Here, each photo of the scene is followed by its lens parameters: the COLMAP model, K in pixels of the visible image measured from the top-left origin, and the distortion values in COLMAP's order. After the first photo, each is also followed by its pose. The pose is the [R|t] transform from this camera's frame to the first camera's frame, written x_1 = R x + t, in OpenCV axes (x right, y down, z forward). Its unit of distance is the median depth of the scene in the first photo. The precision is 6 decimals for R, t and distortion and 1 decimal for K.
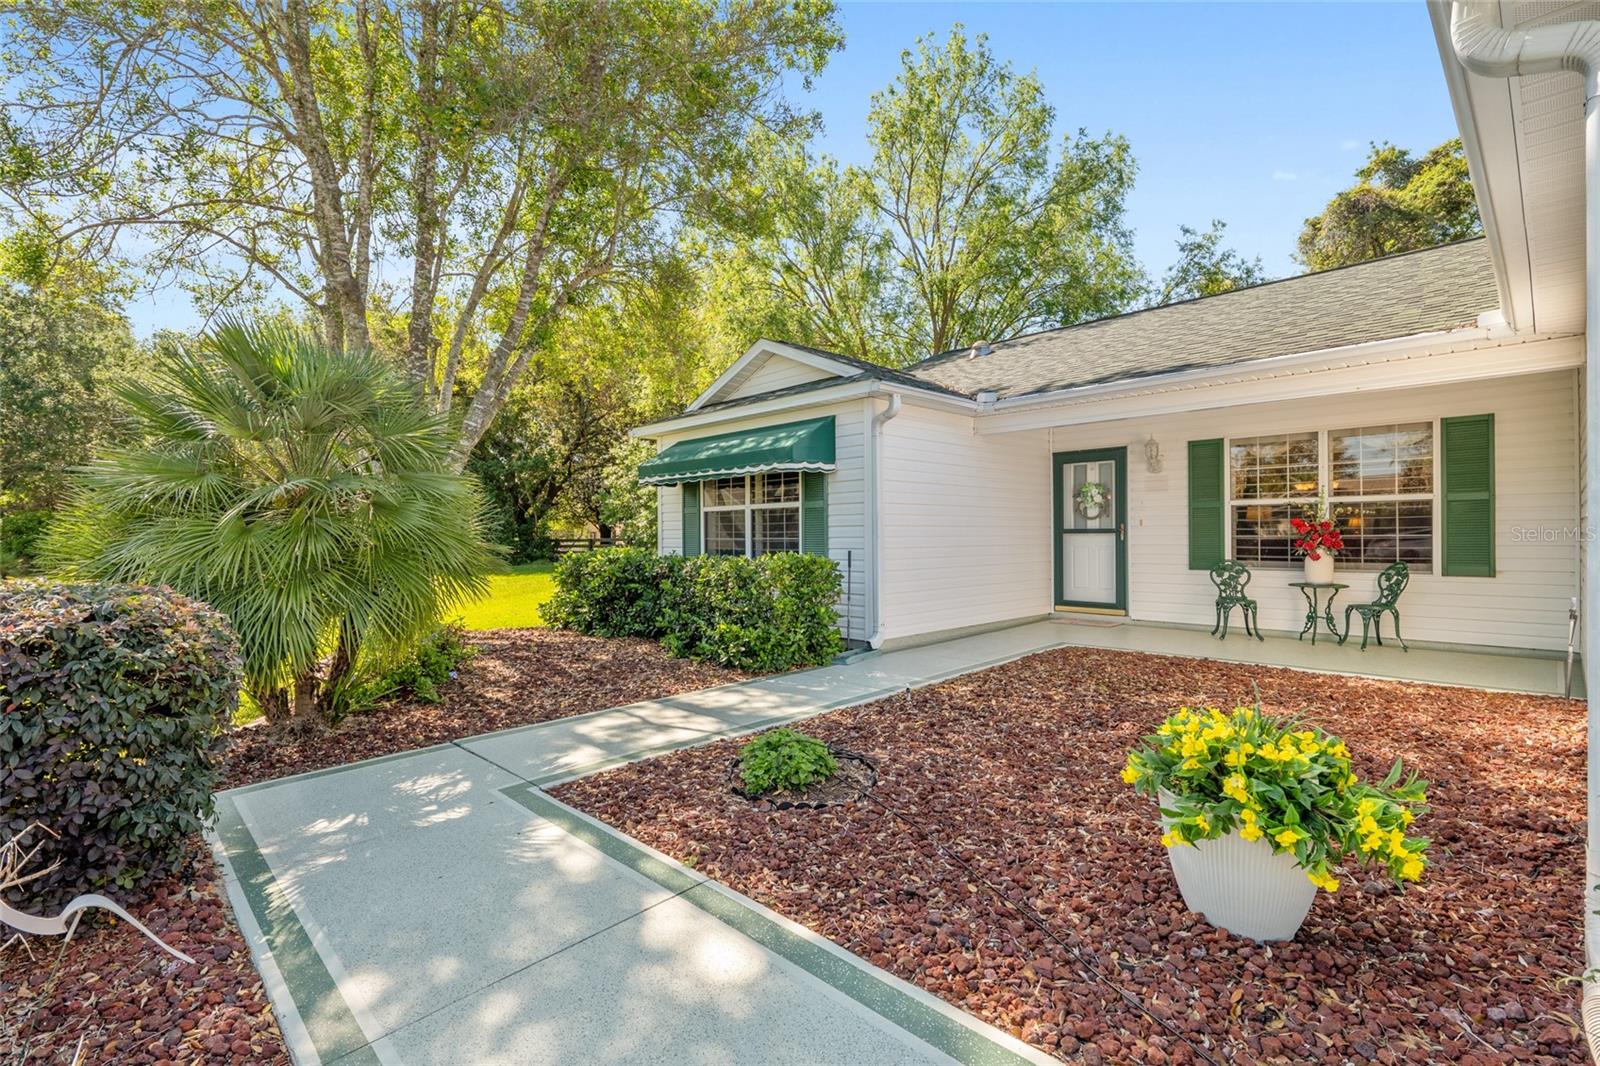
lens RADIAL K [[735.4, 0, 799.6], [0, 735.4, 534.1], [0, 0, 1]] dist [0.001705, -0.000055]
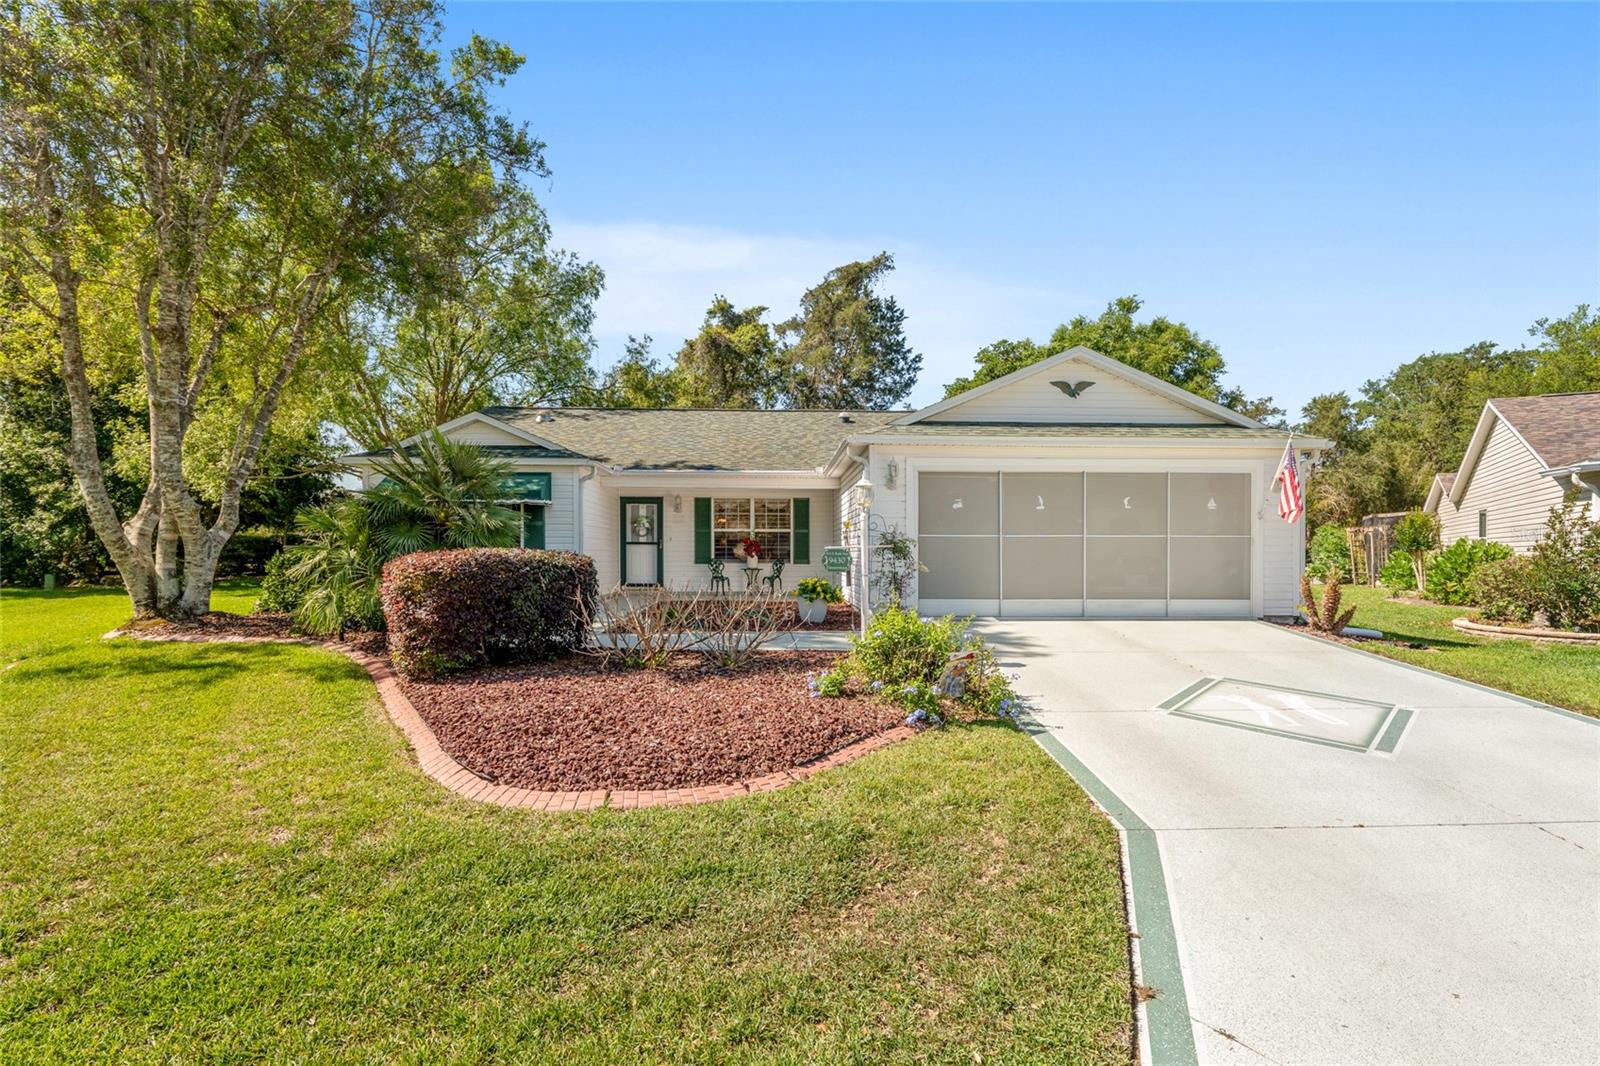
lens RADIAL K [[780.2, 0, 800.4], [0, 780.2, 539.7], [0, 0, 1]] dist [0.000137, 0.000063]
pose [[0.671192, 0.020978, 0.740987, -0.754611], [-0.008507, 0.999752, -0.020598, 0.023057], [-0.741235, 0.007522, 0.671204, -0.547511]]
